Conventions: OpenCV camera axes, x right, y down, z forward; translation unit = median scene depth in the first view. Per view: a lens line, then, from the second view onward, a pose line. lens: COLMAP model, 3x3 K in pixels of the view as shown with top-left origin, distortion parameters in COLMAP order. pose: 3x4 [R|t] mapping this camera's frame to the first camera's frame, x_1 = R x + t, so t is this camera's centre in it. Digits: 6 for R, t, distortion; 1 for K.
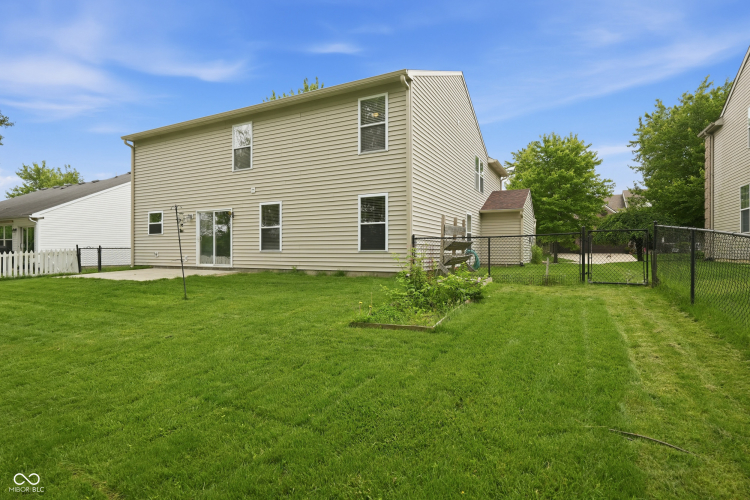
lens RADIAL K [[418.2, 0, 370.4], [0, 418.2, 250.9], [0, 0, 1]] dist [0.000749, 0.000426]
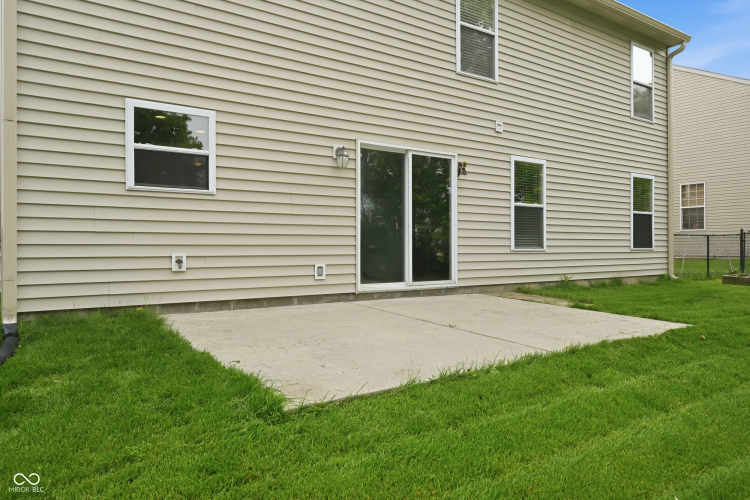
lens RADIAL K [[519.2, 0, 374.5], [0, 519.2, 247.8], [0, 0, 1]] dist [0.005215, 0.003458]
pose [[0.441021, 0.001244, 0.897496, -0.933606], [0.001517, 0.999997, -0.002131, -0.000876], [-0.897495, 0.002302, 0.441018, 0.896508]]
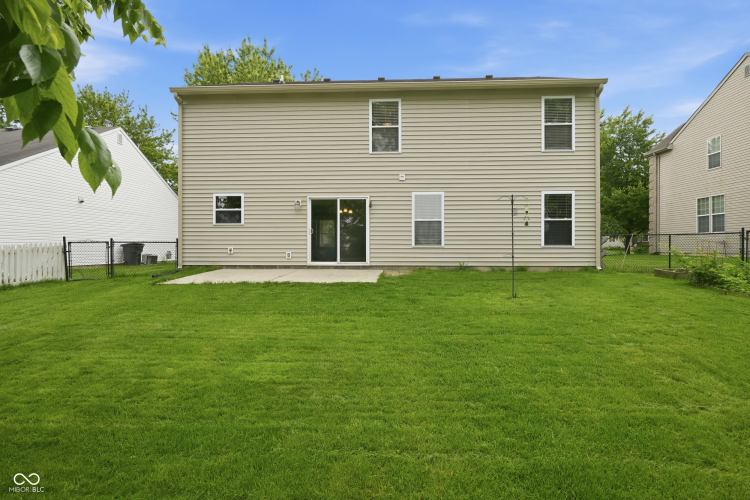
lens RADIAL K [[357.6, 0, 375.3], [0, 357.6, 250.6], [0, 0, 1]] dist [-0.000550, 0.000745]
pose [[0.889608, 0.000256, 0.456725, -0.702949], [-0.000823, 0.999999, 0.001043, 0.009022], [-0.456725, -0.001304, 0.889607, 0.368324]]
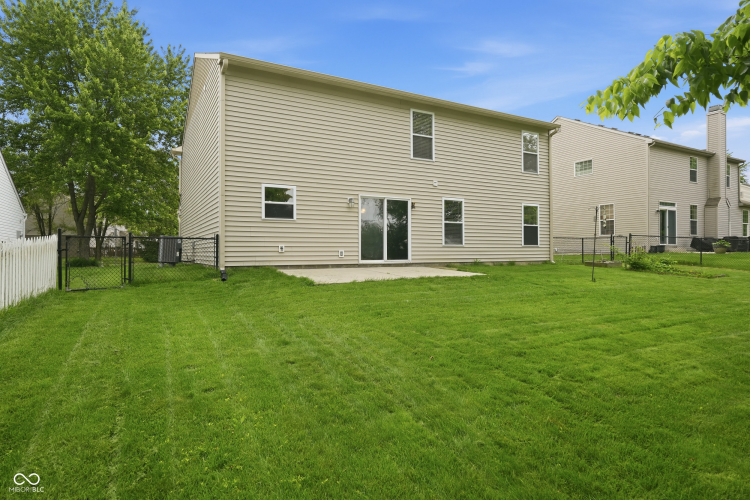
lens RADIAL K [[406.5, 0, 377.0], [0, 406.5, 248.6], [0, 0, 1]] dist [-0.002368, -0.000036]
pose [[0.533787, 0.006091, 0.845597, -1.209891], [0.002586, 0.999958, -0.008835, 0.017383], [-0.845615, 0.006902, 0.533748, 0.630461]]
